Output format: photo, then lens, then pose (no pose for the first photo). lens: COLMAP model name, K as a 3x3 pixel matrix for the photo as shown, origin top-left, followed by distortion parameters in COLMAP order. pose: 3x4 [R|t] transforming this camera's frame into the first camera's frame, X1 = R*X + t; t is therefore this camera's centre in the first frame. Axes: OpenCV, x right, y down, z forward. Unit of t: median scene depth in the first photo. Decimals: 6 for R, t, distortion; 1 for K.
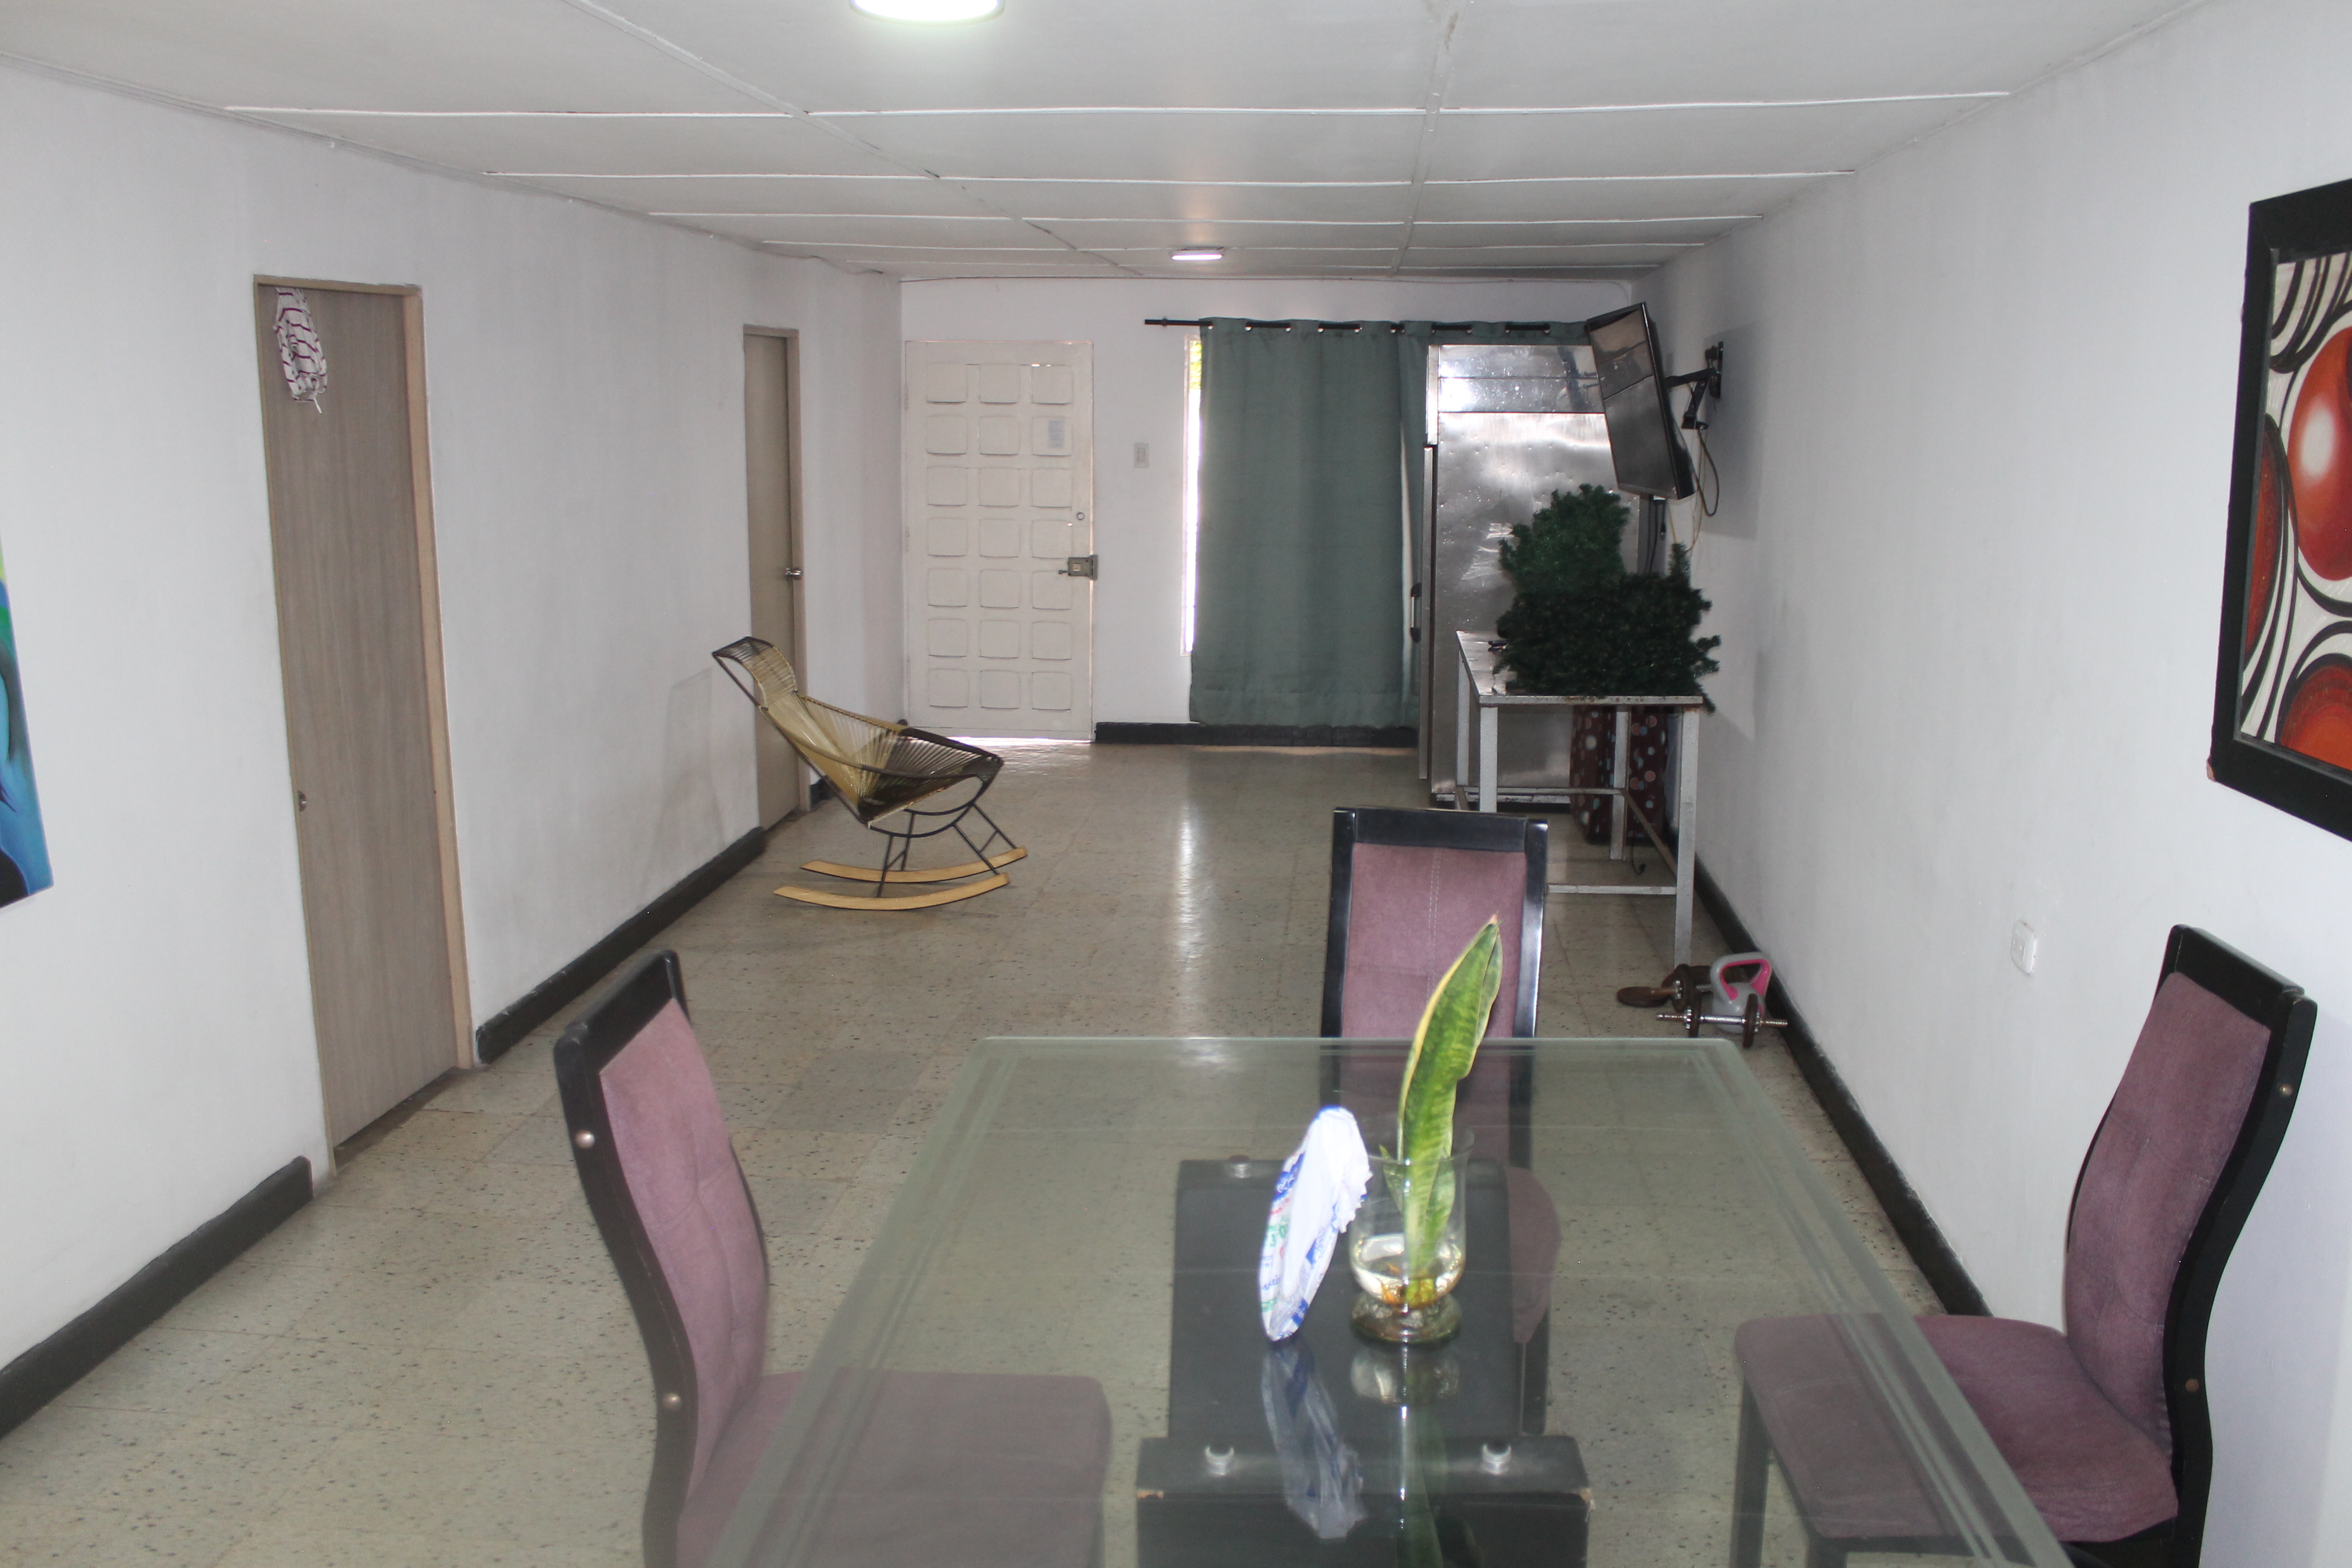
lens RADIAL K [[2013.2, 0, 1215.3], [0, 2013.2, 778.9], [0, 0, 1]] dist [-0.170060, 0.162924]
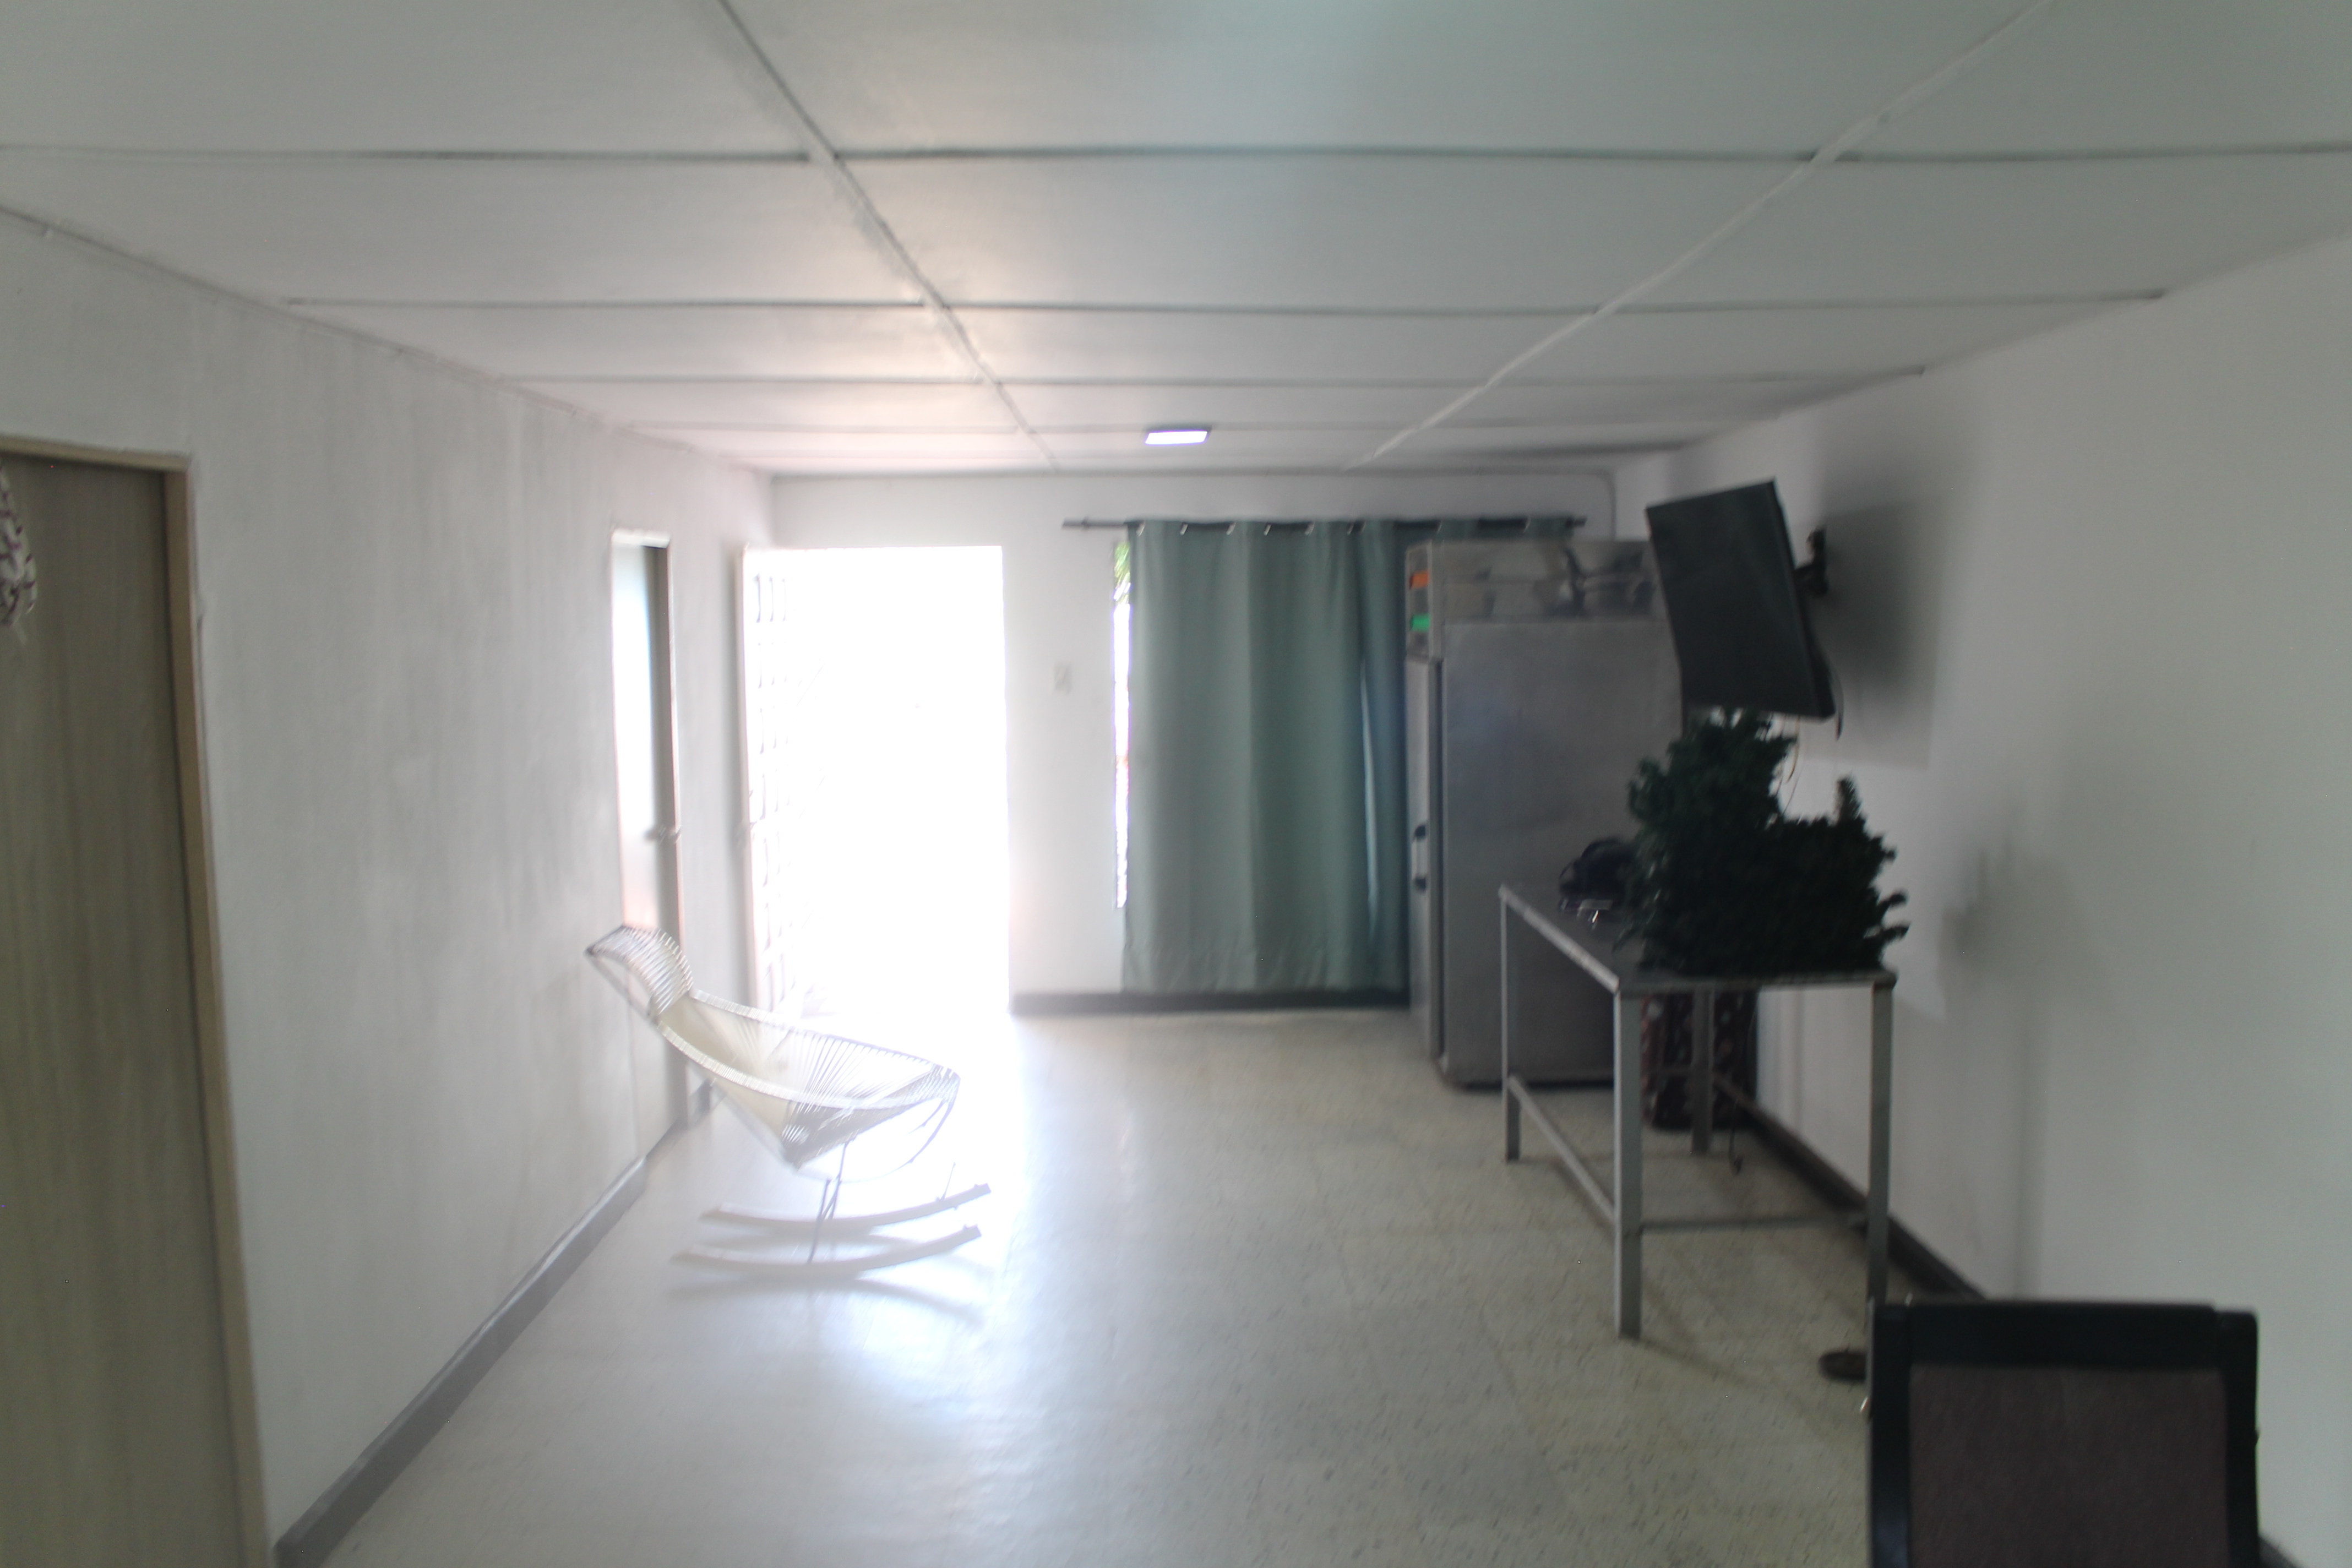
lens RADIAL K [[2013.2, 0, 1215.3], [0, 2013.2, 778.9], [0, 0, 1]] dist [-0.170060, 0.162924]
pose [[0.994071, -0.027780, 0.105122, -0.098775], [0.038788, 0.993803, -0.104166, -0.044381], [-0.101577, 0.107626, 0.988989, 0.240786]]
